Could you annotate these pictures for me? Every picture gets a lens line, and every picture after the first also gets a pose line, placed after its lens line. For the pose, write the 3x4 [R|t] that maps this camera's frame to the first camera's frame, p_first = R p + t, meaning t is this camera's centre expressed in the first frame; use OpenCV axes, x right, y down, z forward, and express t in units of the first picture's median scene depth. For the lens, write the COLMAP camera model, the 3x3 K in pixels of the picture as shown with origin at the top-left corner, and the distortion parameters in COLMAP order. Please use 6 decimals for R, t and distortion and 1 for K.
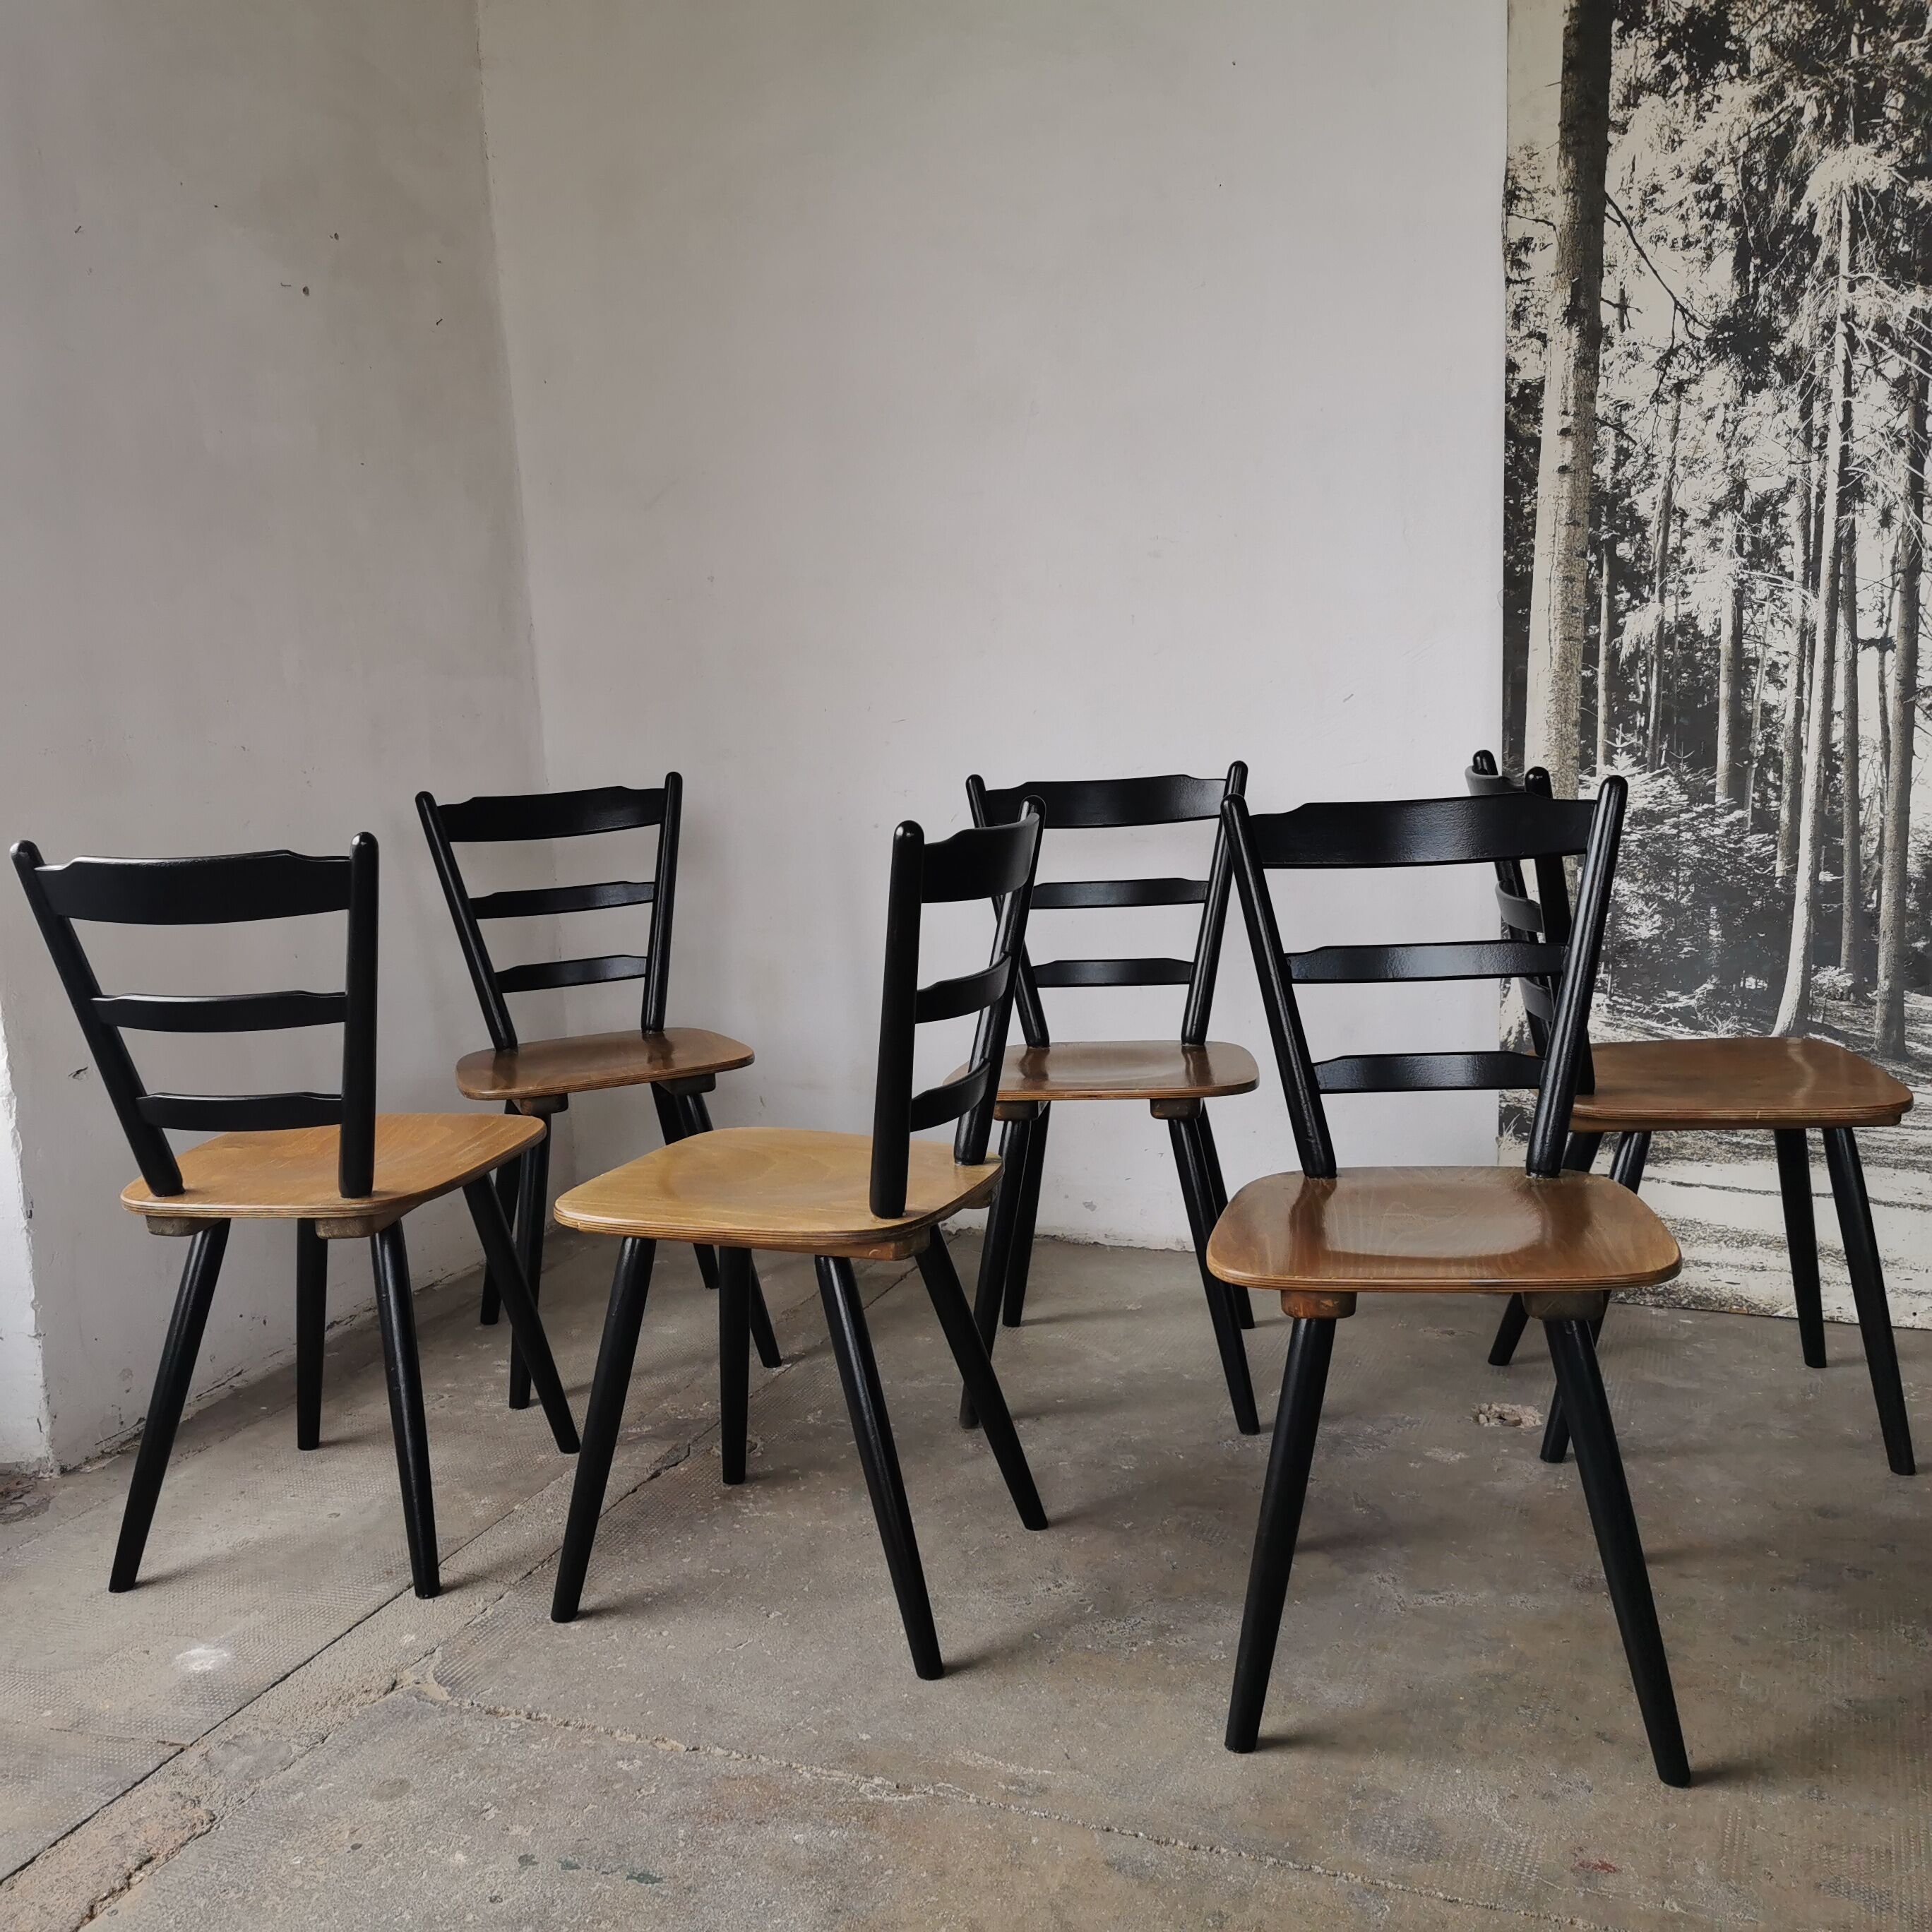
lens RADIAL K [[2003.3, 0, 936.0], [0, 2003.3, 976.2], [0, 0, 1]] dist [0.030191, 0.000000]
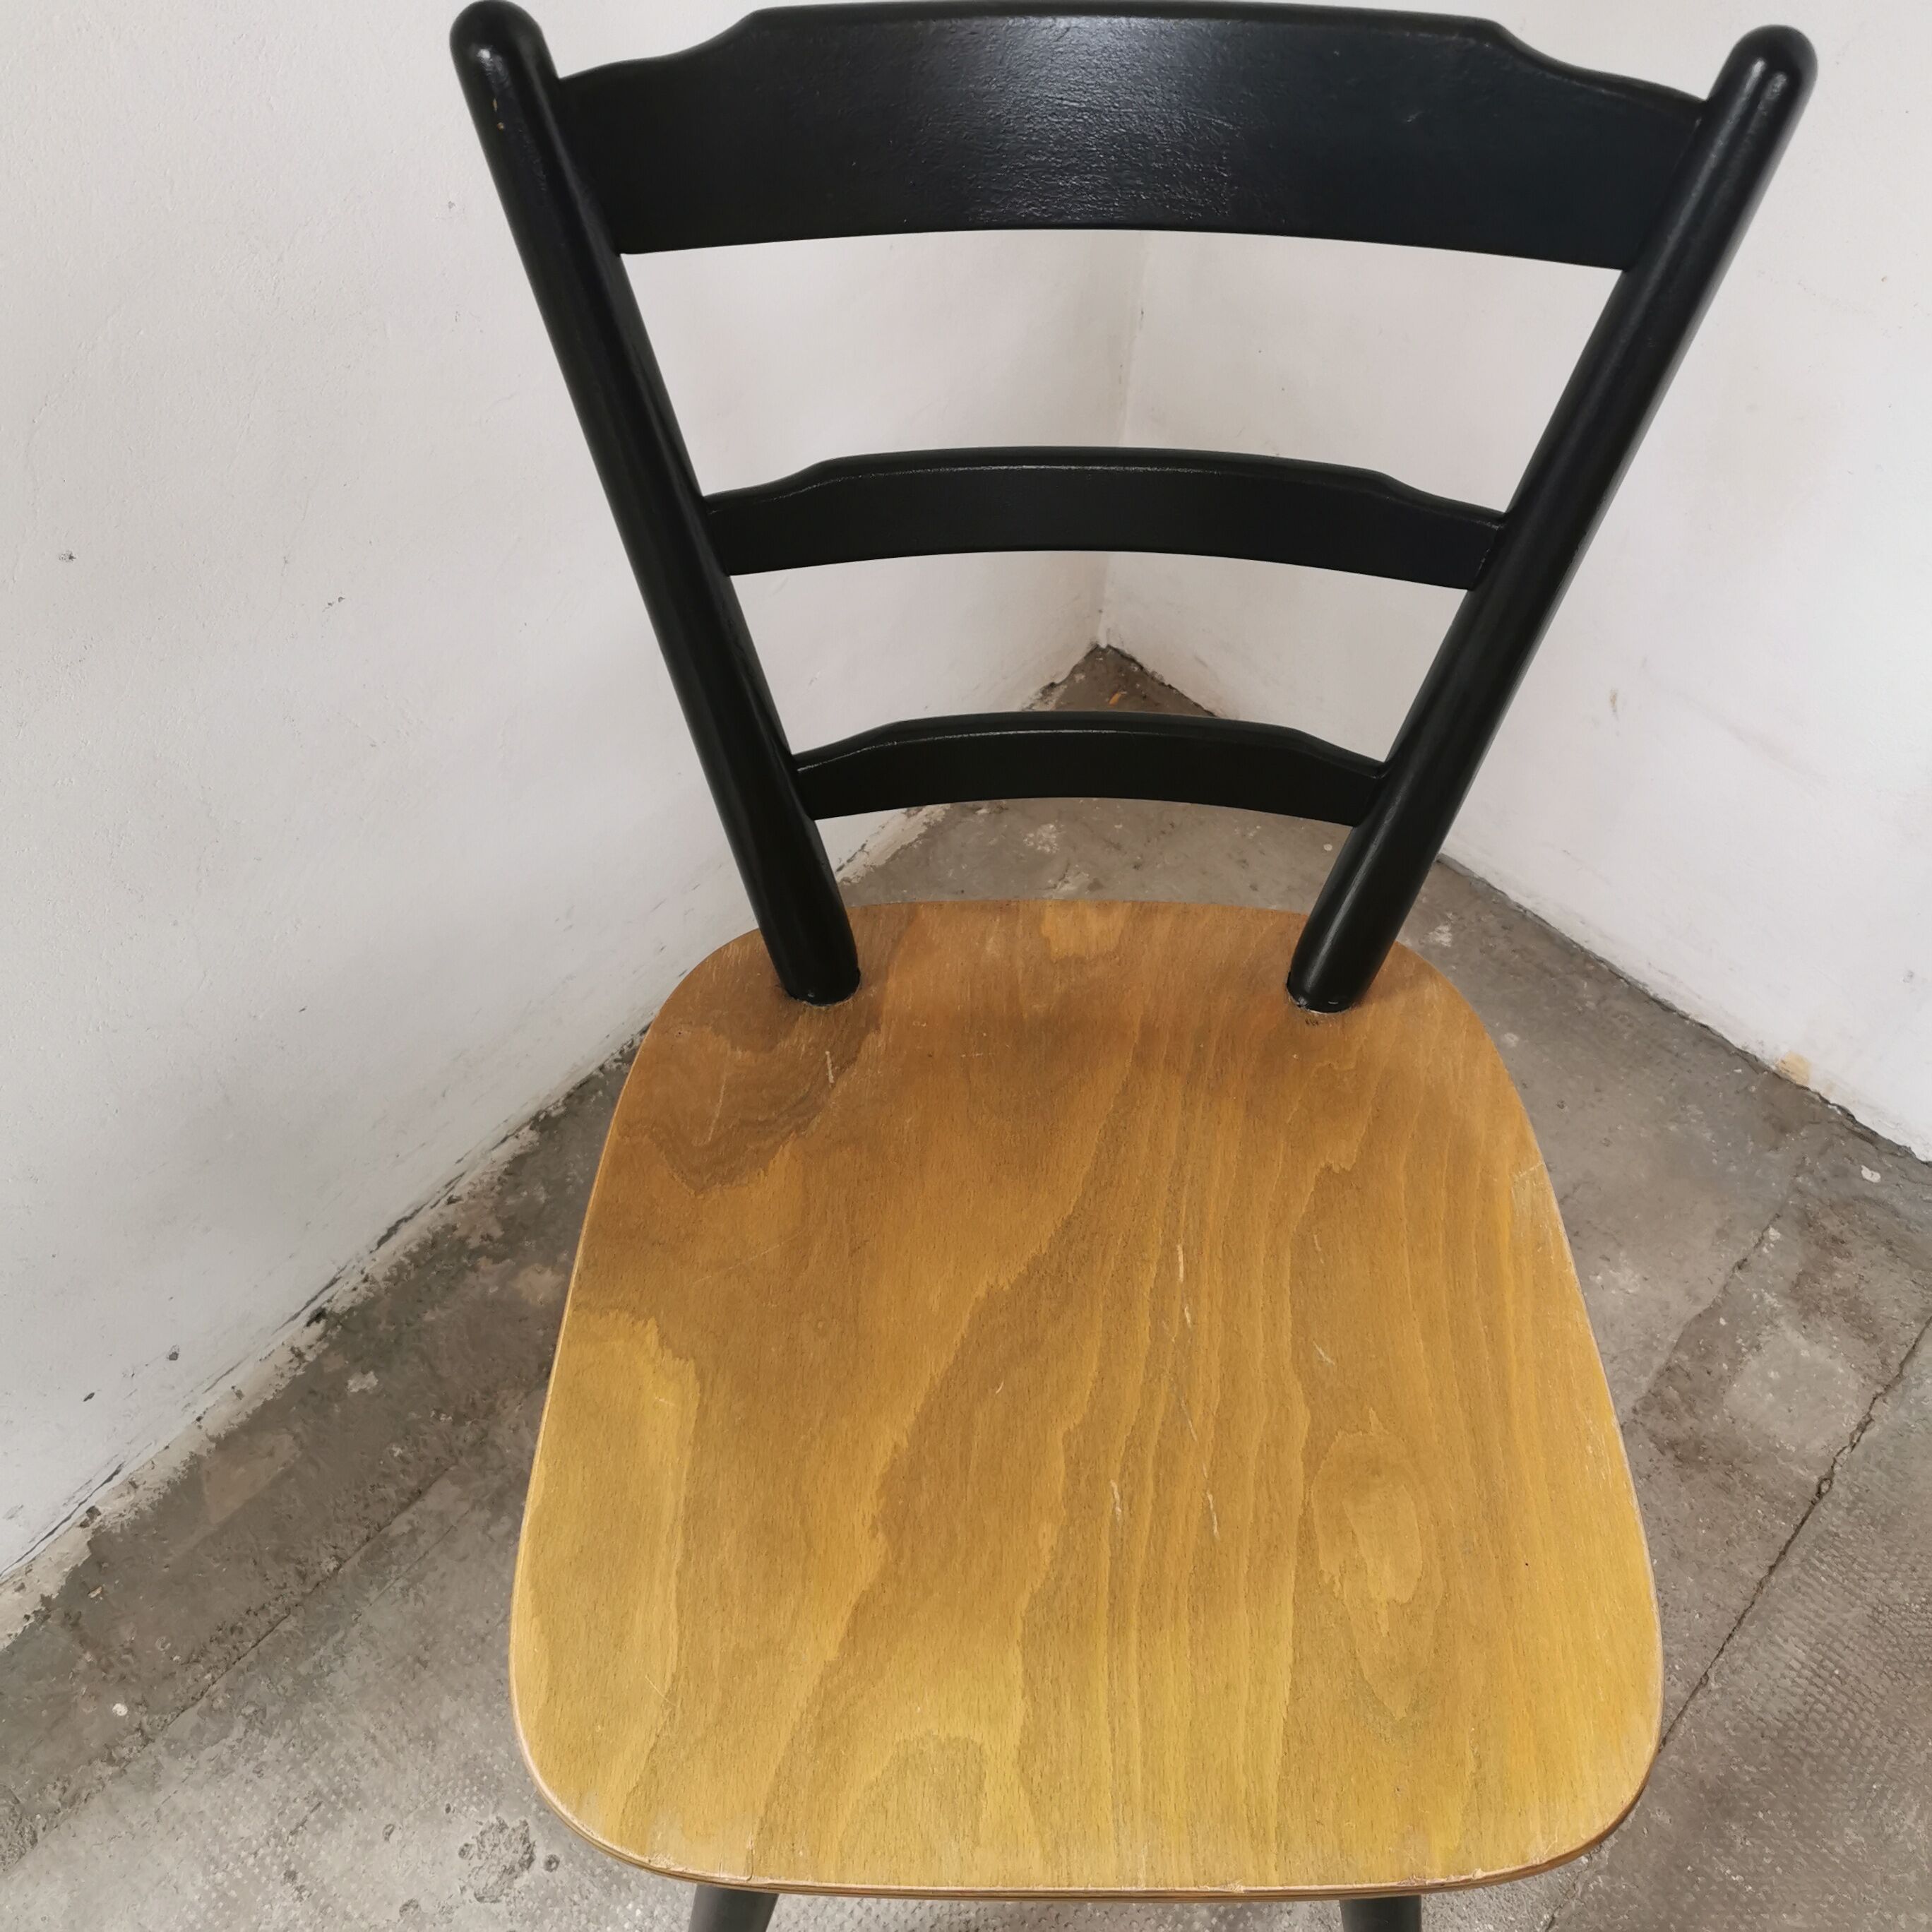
lens RADIAL K [[2003.3, 0, 1003.5], [0, 2003.3, 973.1], [0, 0, 1]] dist [0.030191, 0.000000]
pose [[0.942930, 0.313335, -0.112711, -0.166258], [-0.131682, 0.661765, 0.738056, -0.188768], [0.305847, -0.681093, 0.665259, 0.868627]]
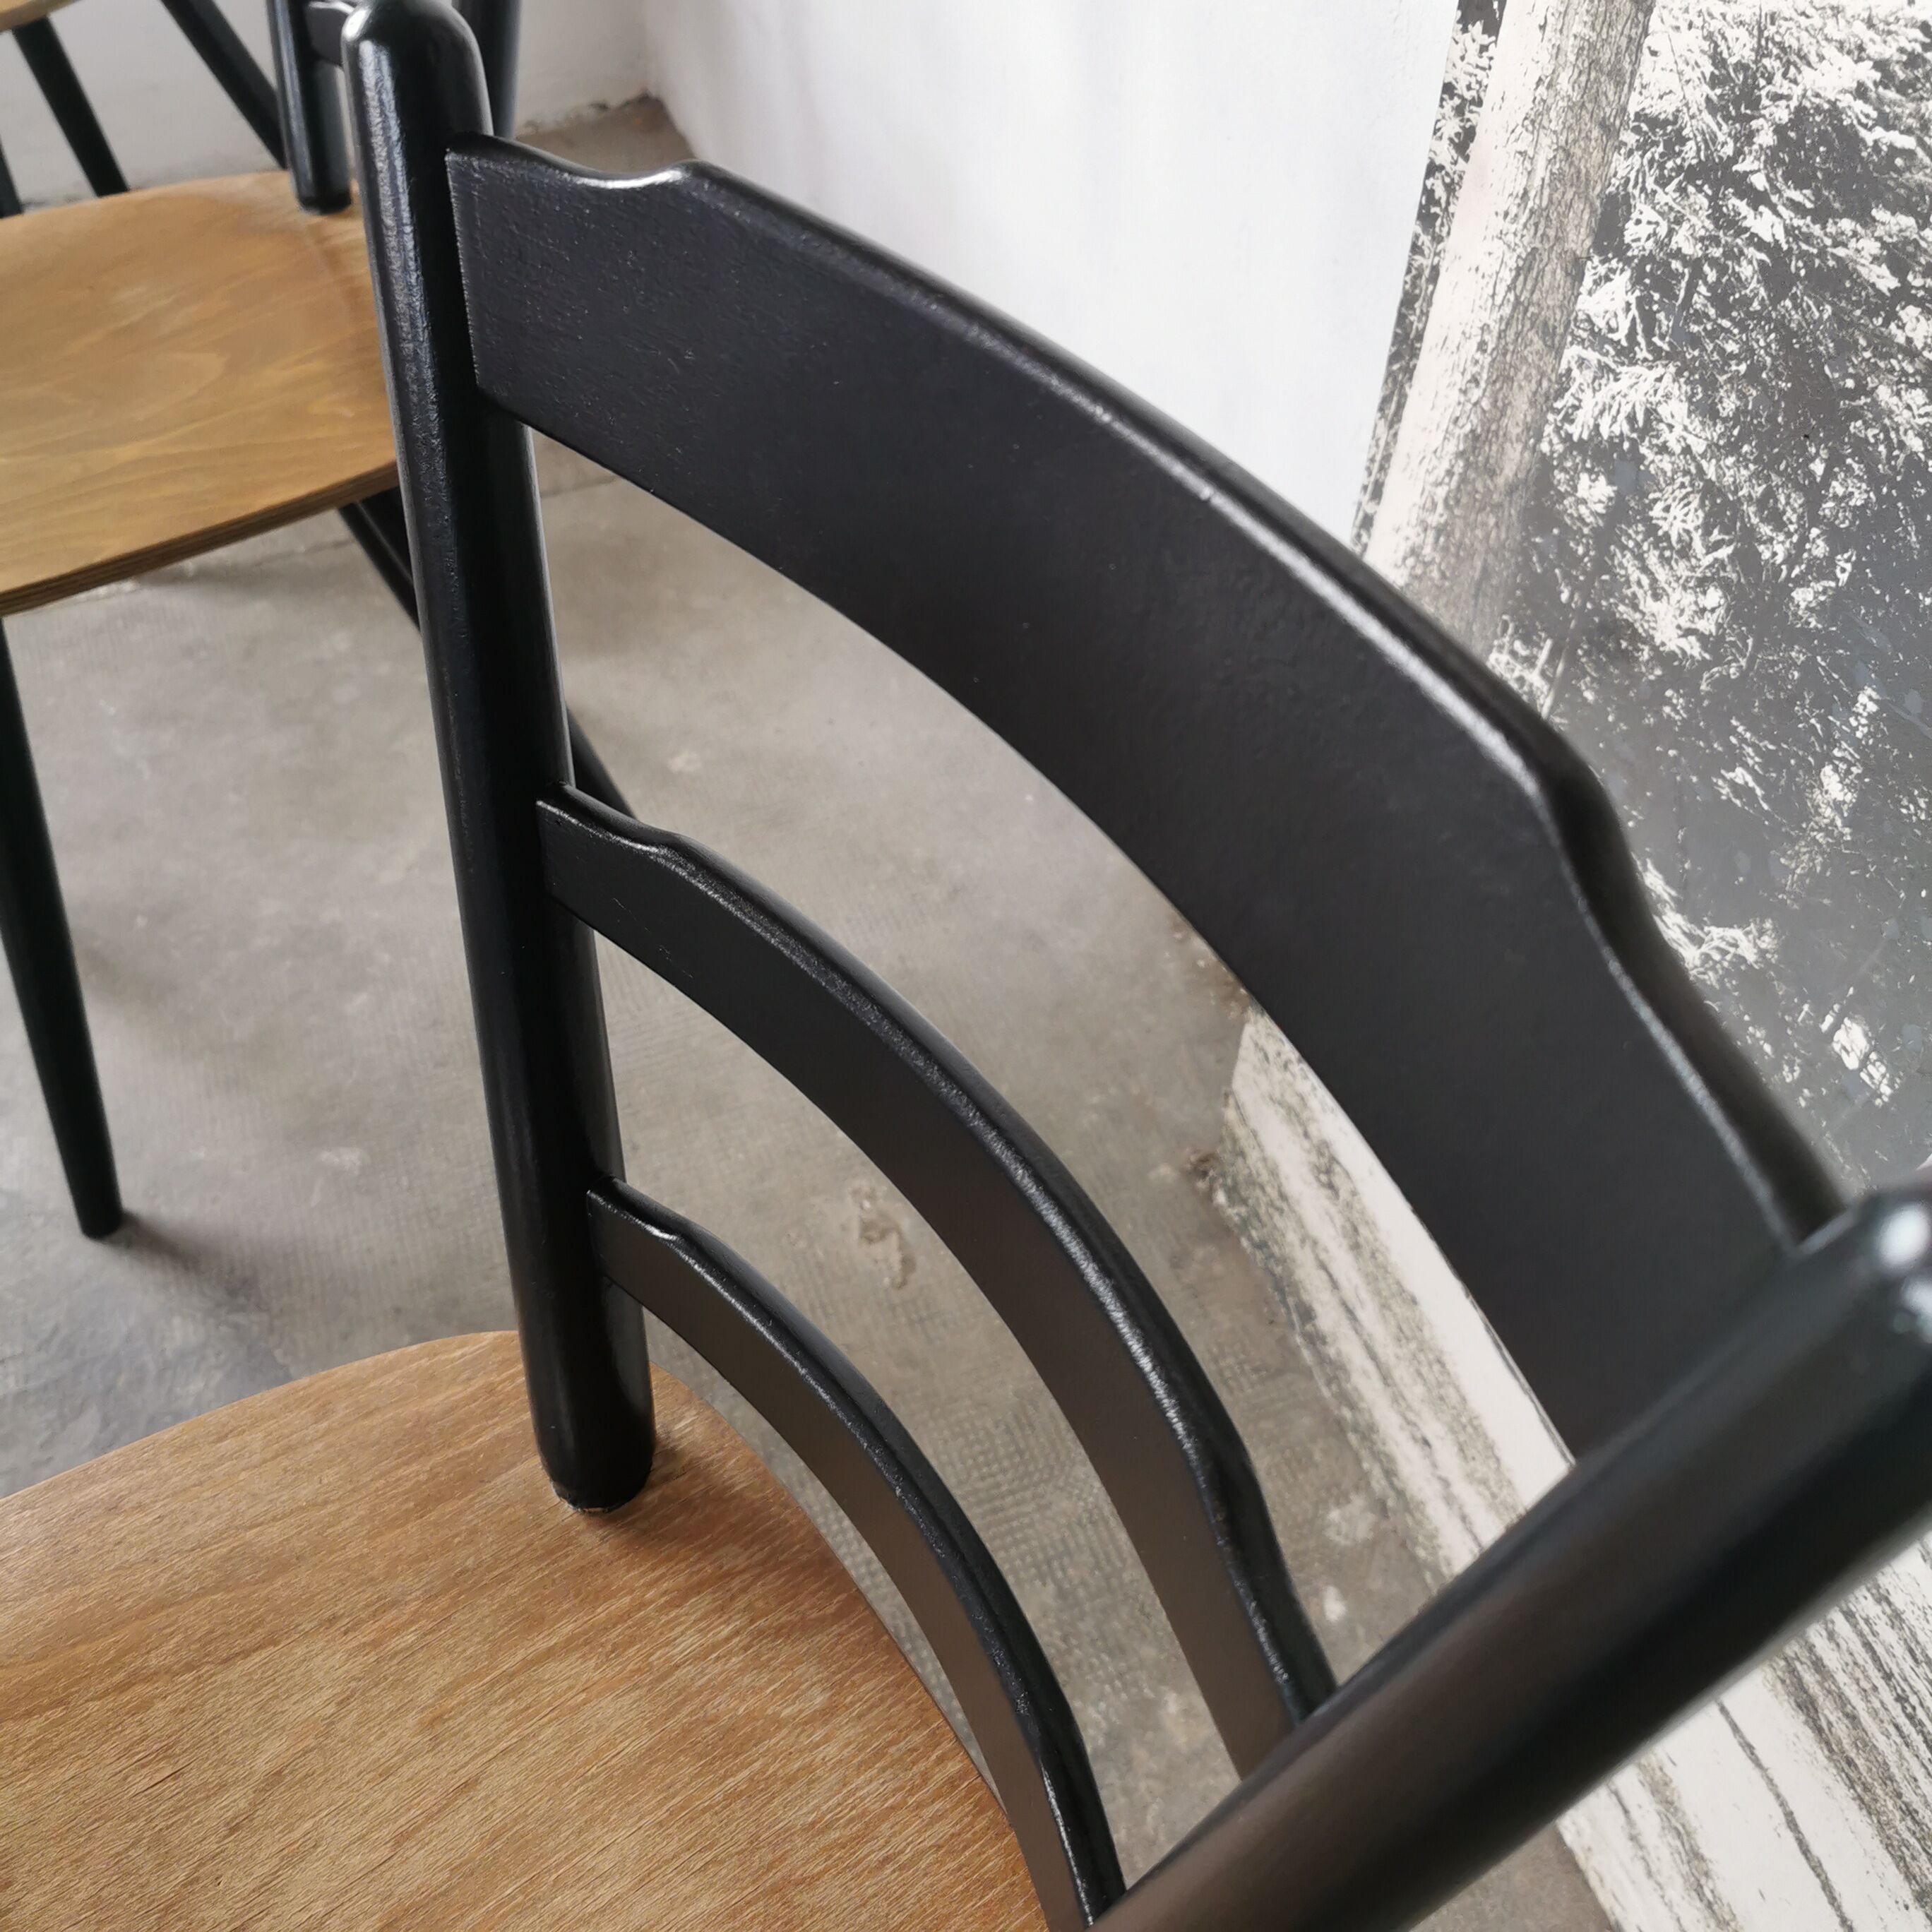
lens RADIAL K [[2003.3, 0, 984.3], [0, 2003.3, 969.6], [0, 0, 1]] dist [0.030191, 0.000000]
pose [[0.681967, 0.547533, -0.484901, 0.443704], [-0.115502, 0.735297, 0.667830, -0.146671], [0.722205, -0.399431, 0.564689, 0.796882]]
